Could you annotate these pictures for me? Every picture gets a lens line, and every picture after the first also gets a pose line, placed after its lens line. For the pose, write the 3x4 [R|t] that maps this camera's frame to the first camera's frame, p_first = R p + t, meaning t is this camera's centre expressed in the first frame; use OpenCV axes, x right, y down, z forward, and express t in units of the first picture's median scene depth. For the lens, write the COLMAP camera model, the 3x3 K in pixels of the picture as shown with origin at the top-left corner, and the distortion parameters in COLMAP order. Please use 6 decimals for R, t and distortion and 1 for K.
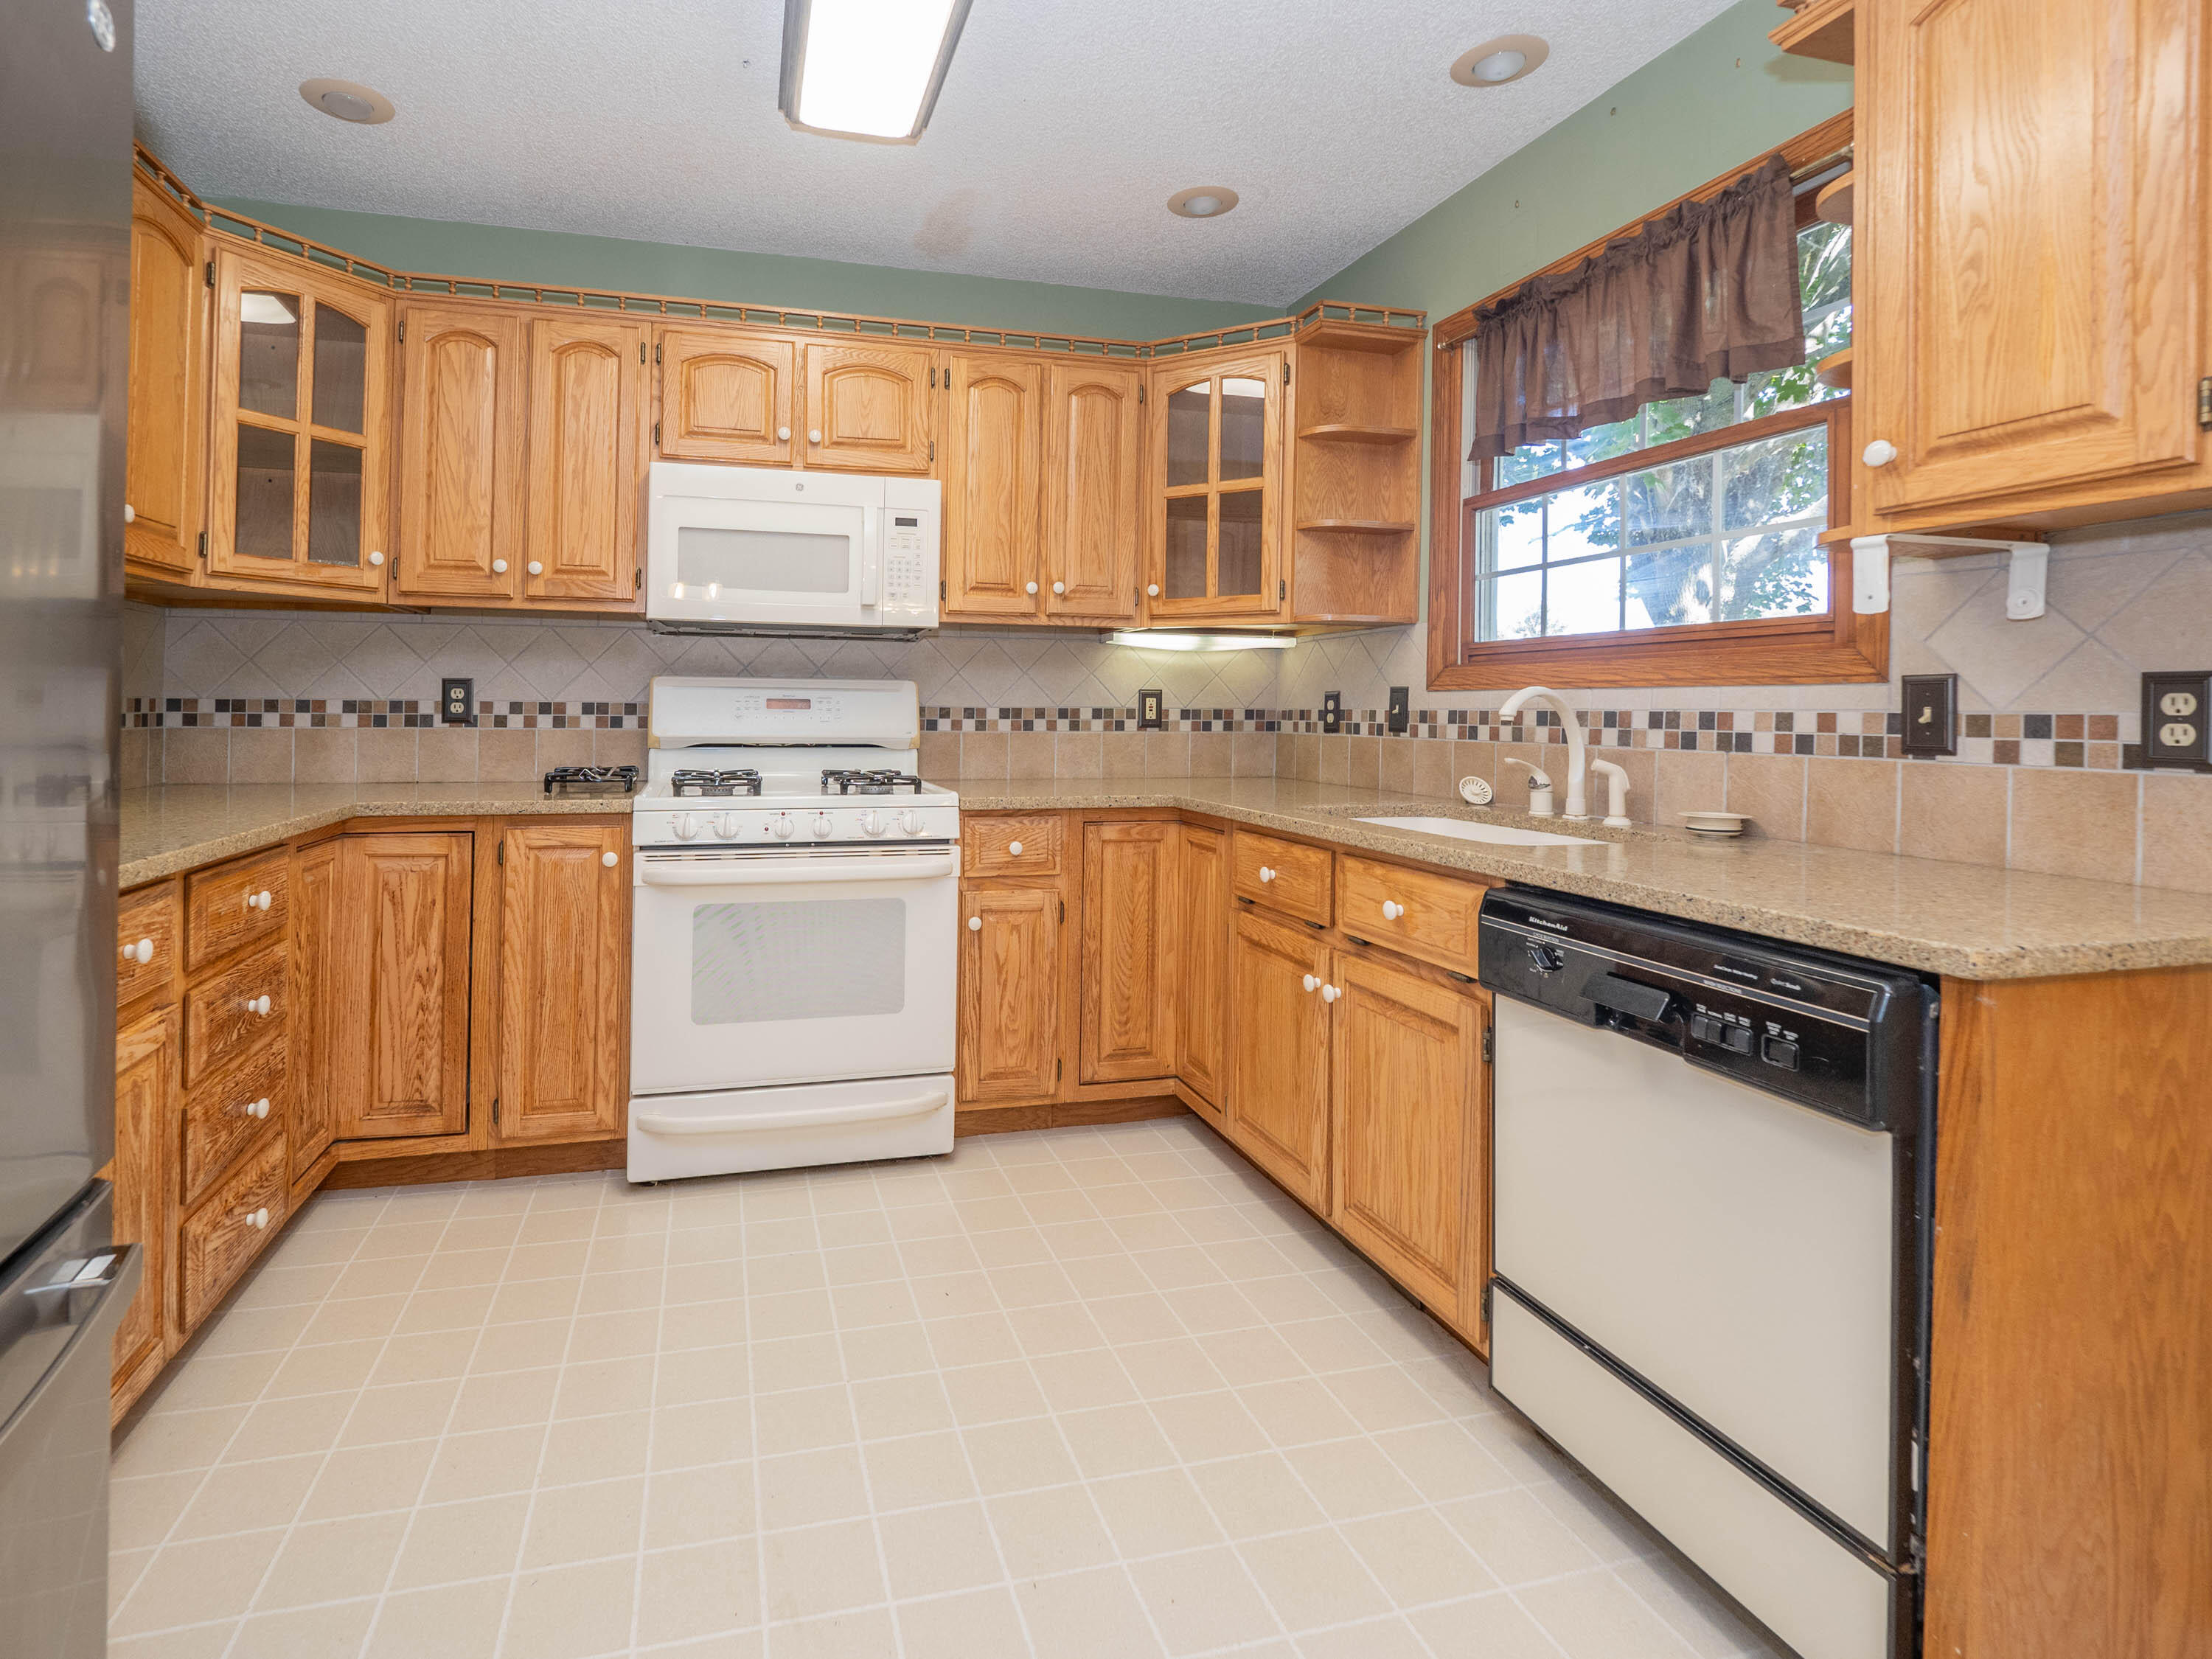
lens RADIAL K [[1124.3, 0, 986.0], [0, 1124.3, 703.5], [0, 0, 1]] dist [-0.003172, -0.004757]
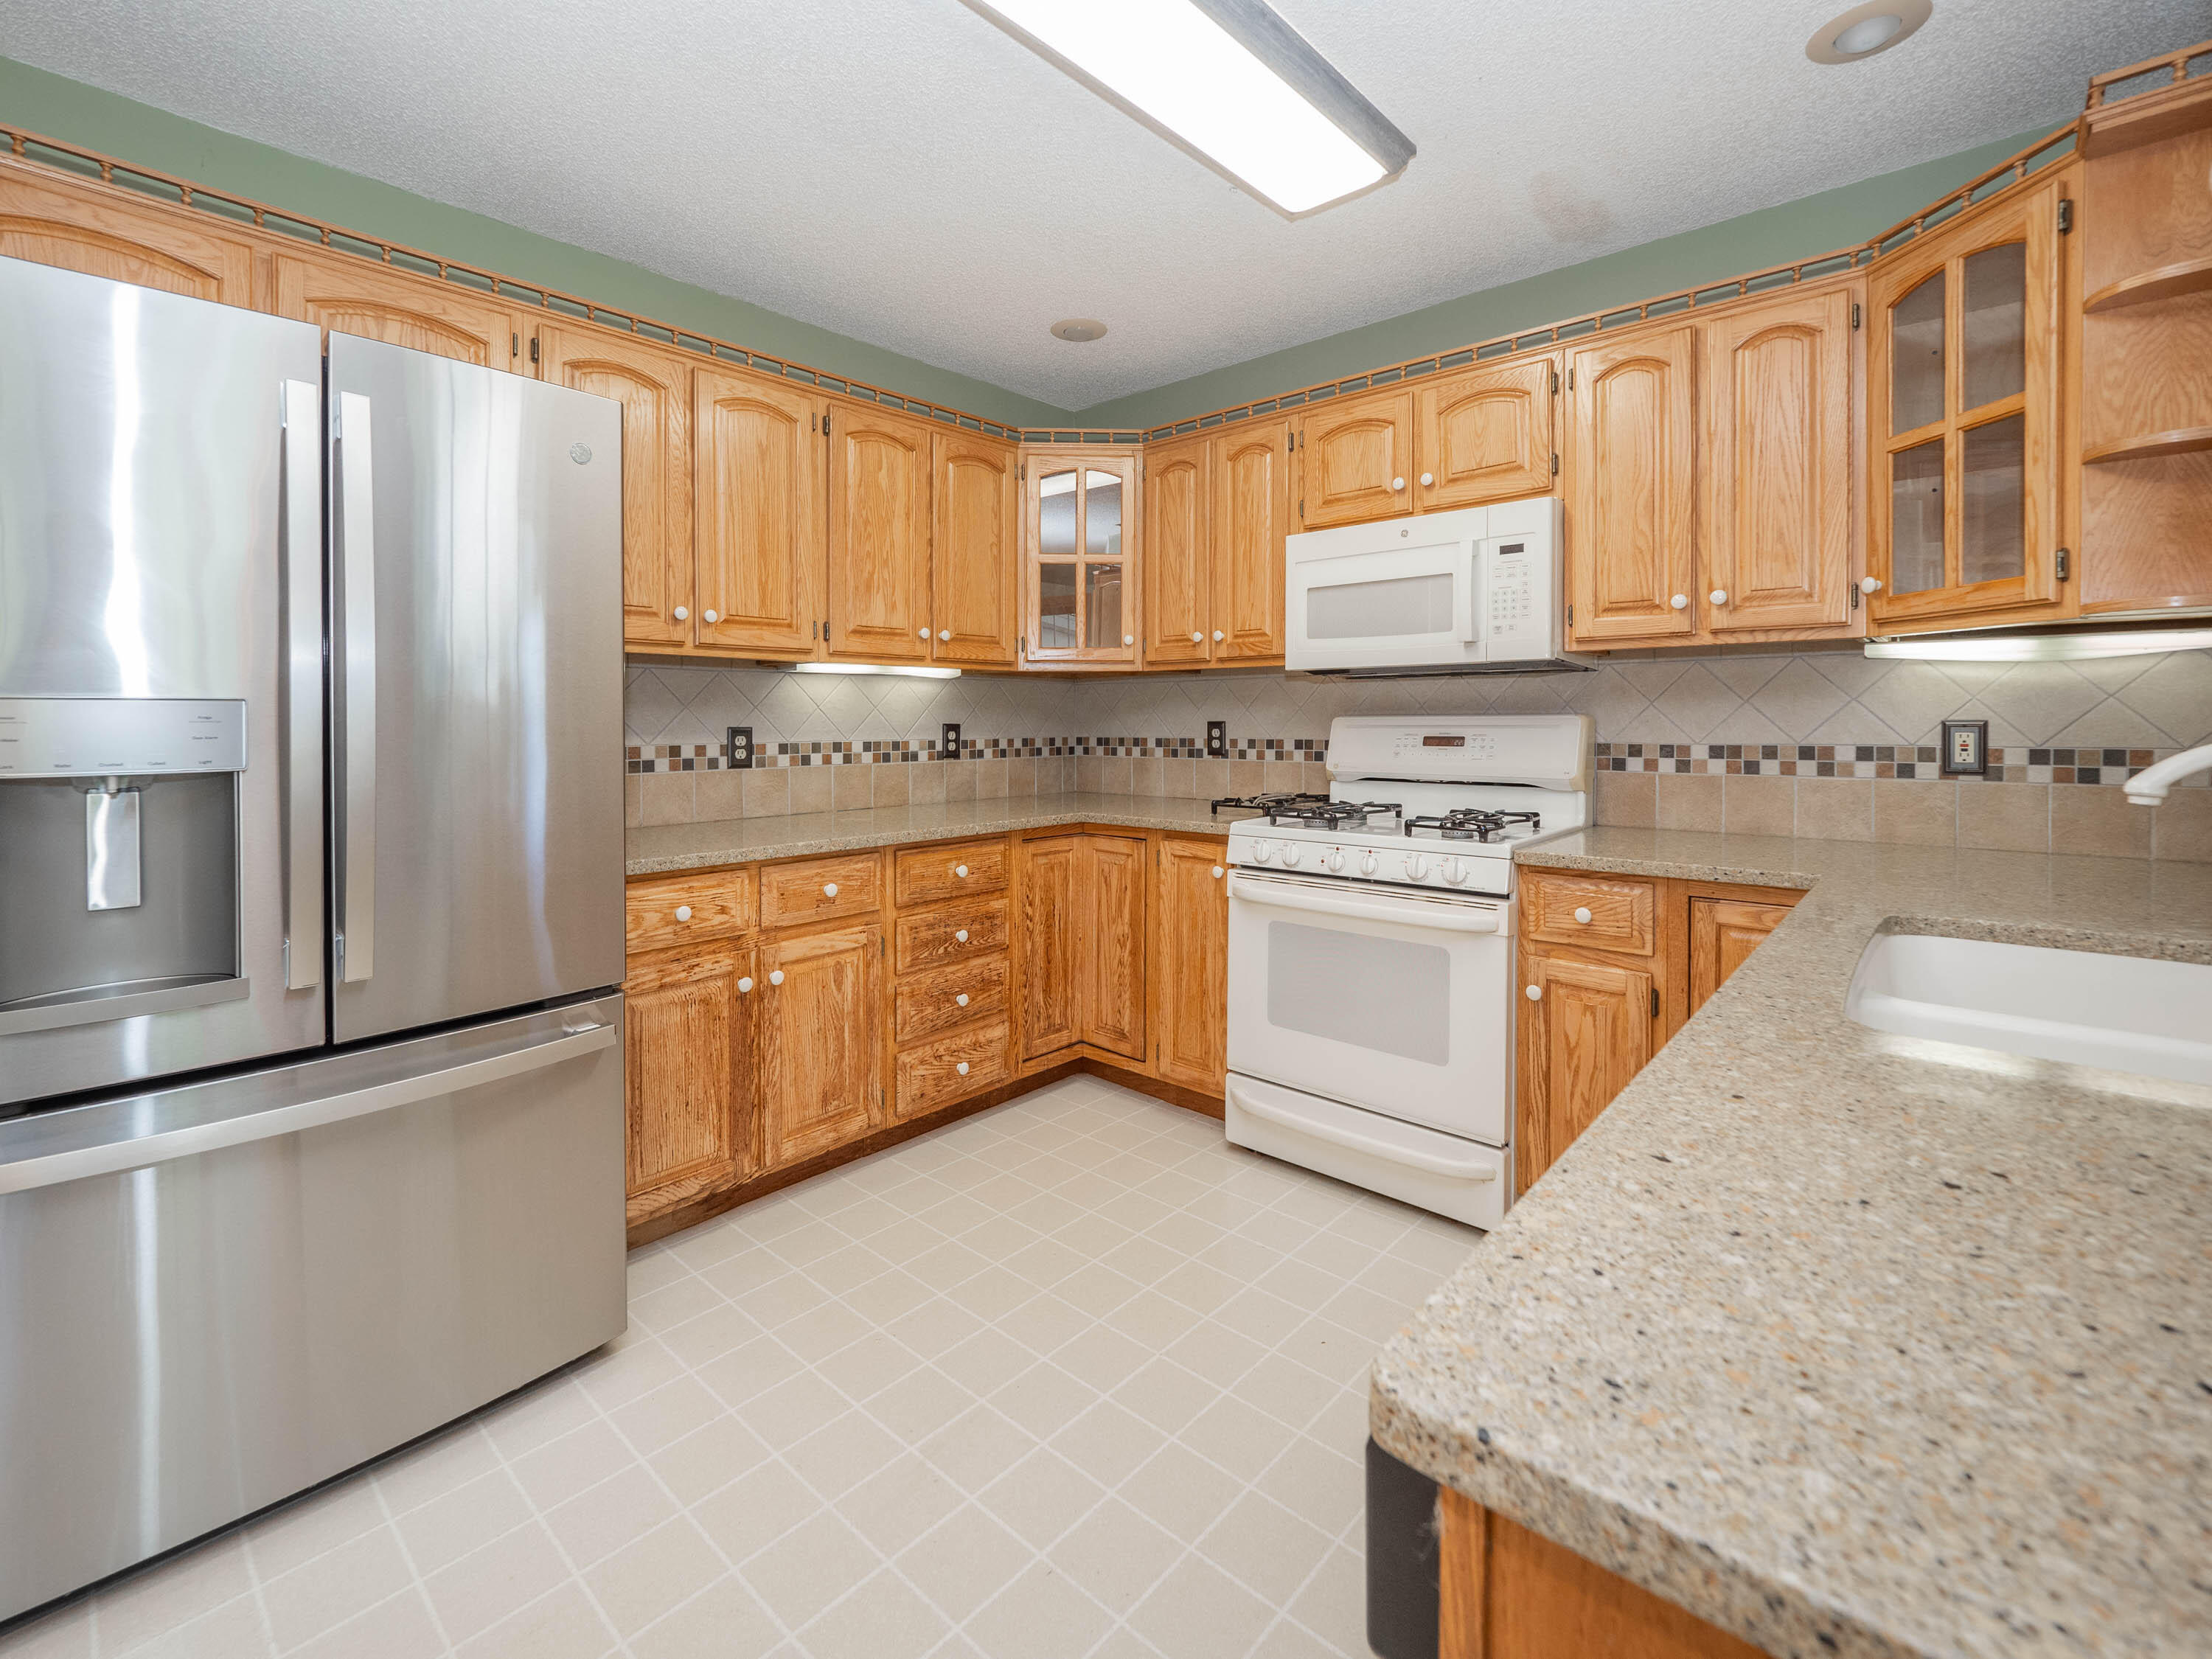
lens RADIAL K [[996.2, 0, 1067.2], [0, 996.2, 718.5], [0, 0, 1]] dist [-0.000043, -0.002104]
pose [[0.530865, -0.013673, -0.847346, 0.450178], [0.016295, 0.999850, -0.005925, -0.022750], [0.847300, -0.010662, 0.531008, 0.254292]]
